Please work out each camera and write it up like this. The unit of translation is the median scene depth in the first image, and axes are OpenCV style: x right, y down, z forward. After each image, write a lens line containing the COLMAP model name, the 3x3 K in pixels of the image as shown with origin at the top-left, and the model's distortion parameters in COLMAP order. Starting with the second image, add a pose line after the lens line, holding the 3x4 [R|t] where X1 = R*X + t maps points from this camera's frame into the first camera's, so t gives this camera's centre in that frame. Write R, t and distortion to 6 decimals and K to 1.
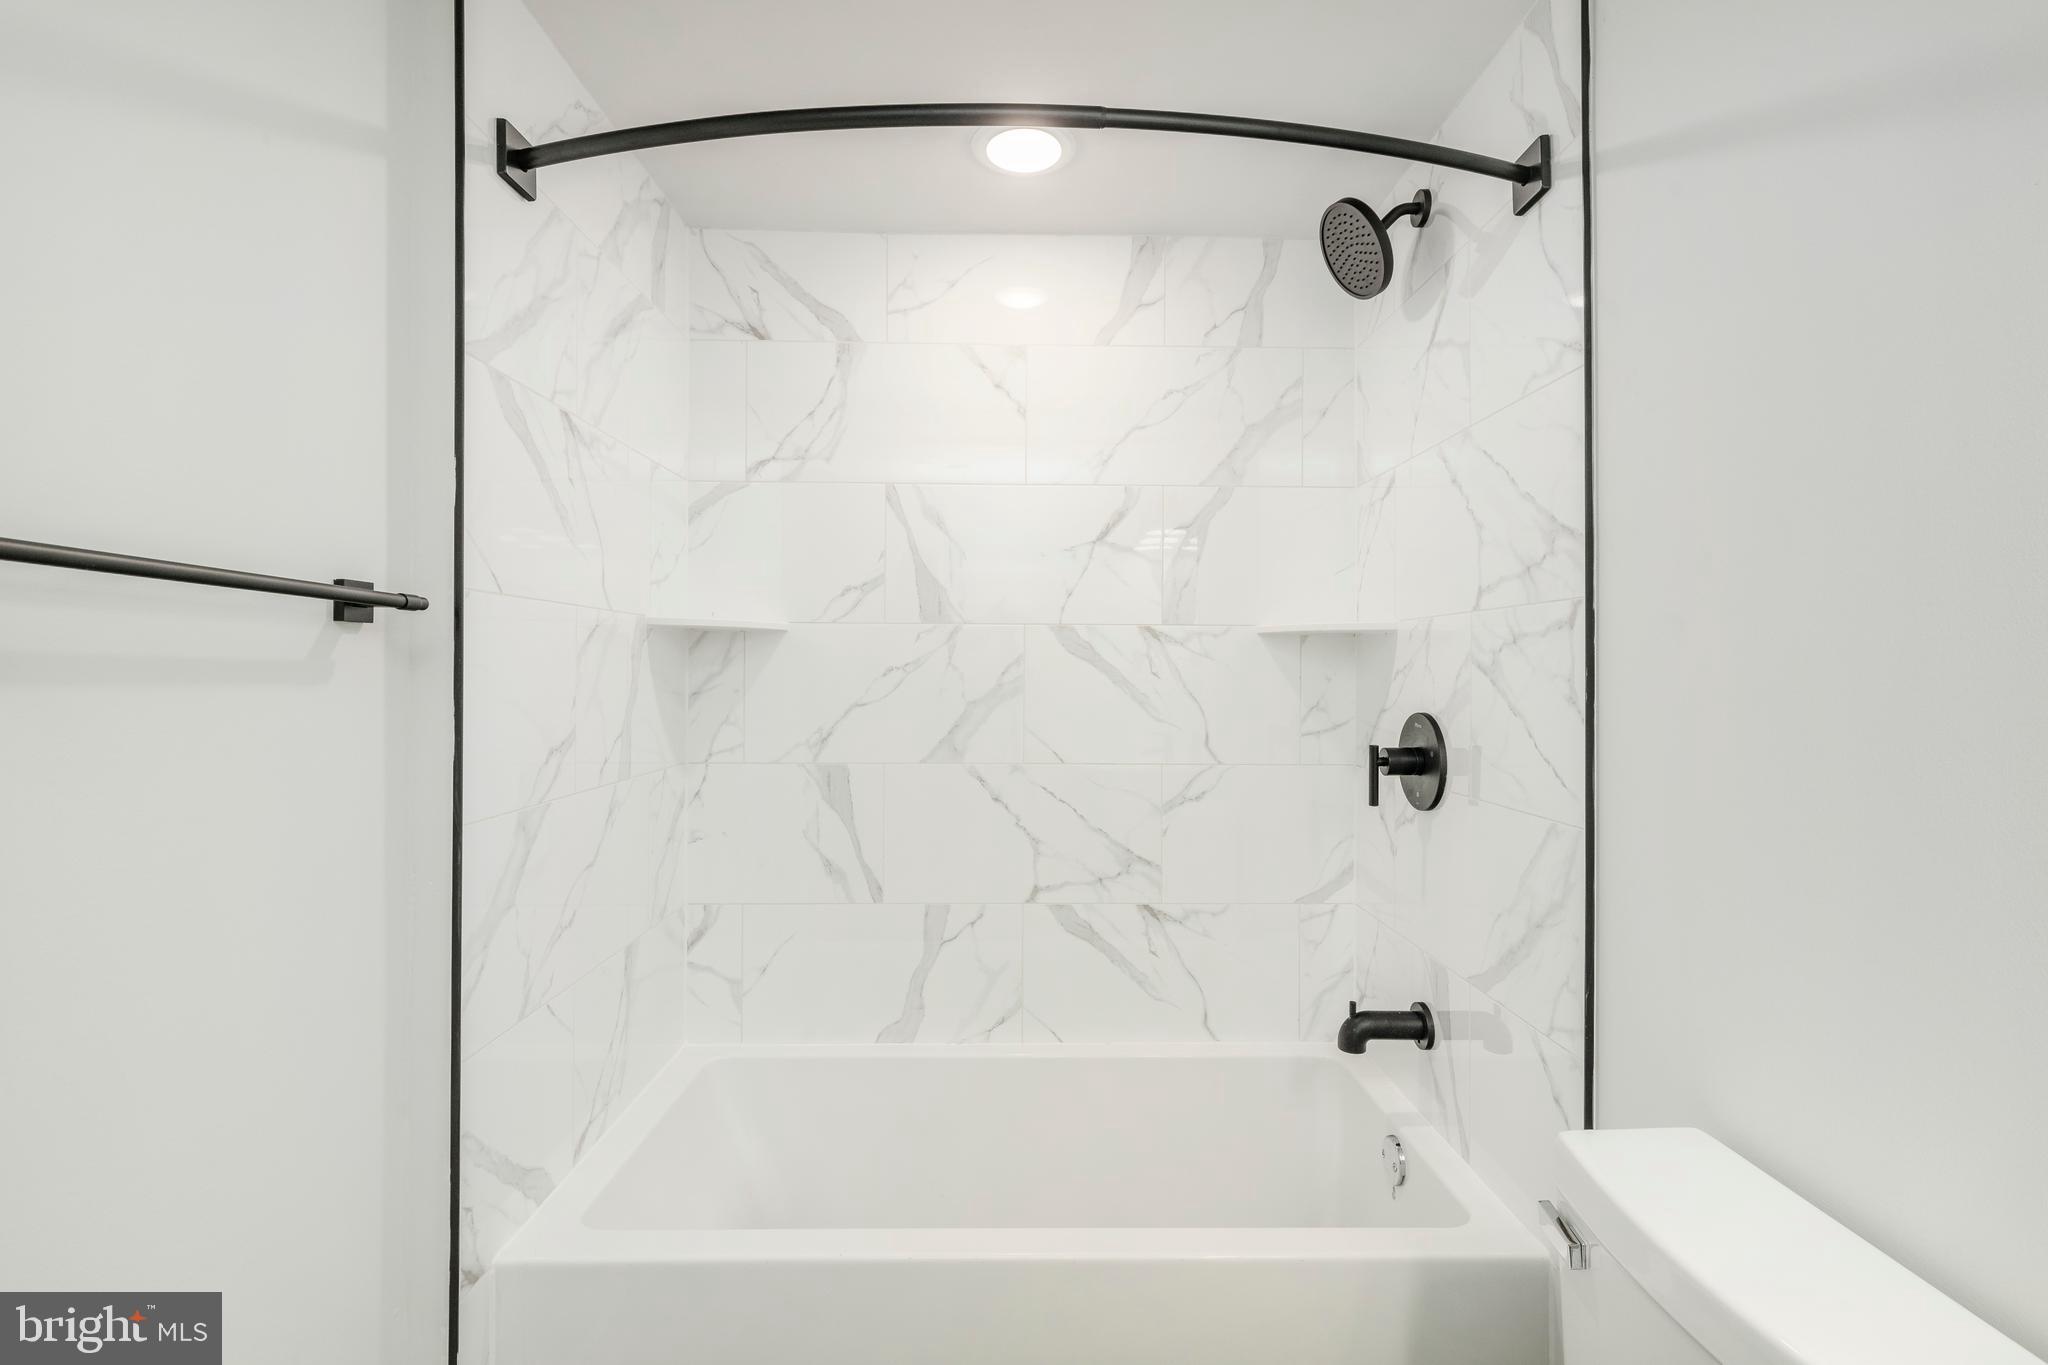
lens RADIAL K [[927.4, 0, 1034.4], [0, 927.4, 679.9], [0, 0, 1]] dist [0.007156, -0.001043]
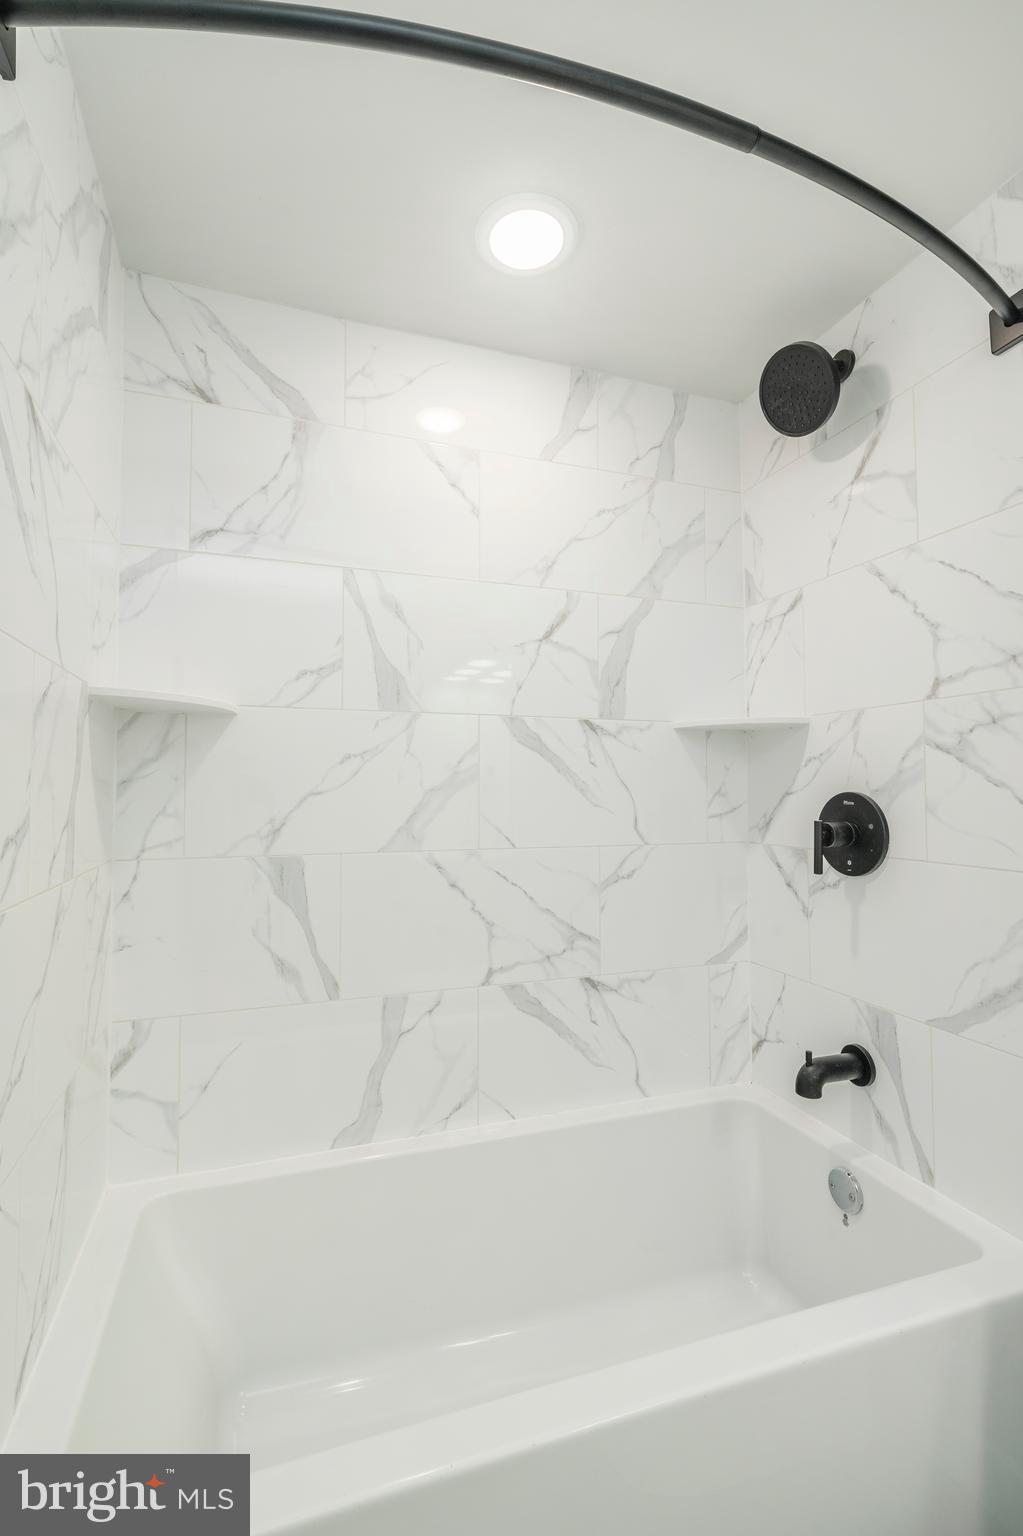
lens RADIAL K [[695.5, 0, 504.4], [0, 695.5, 768.3], [0, 0, 1]] dist [0.007156, -0.001043]
pose [[0.953430, 0.003794, 0.301591, -0.219039], [0.007870, 0.999267, -0.037453, 0.029611], [-0.301512, 0.038083, 0.952701, 0.253097]]
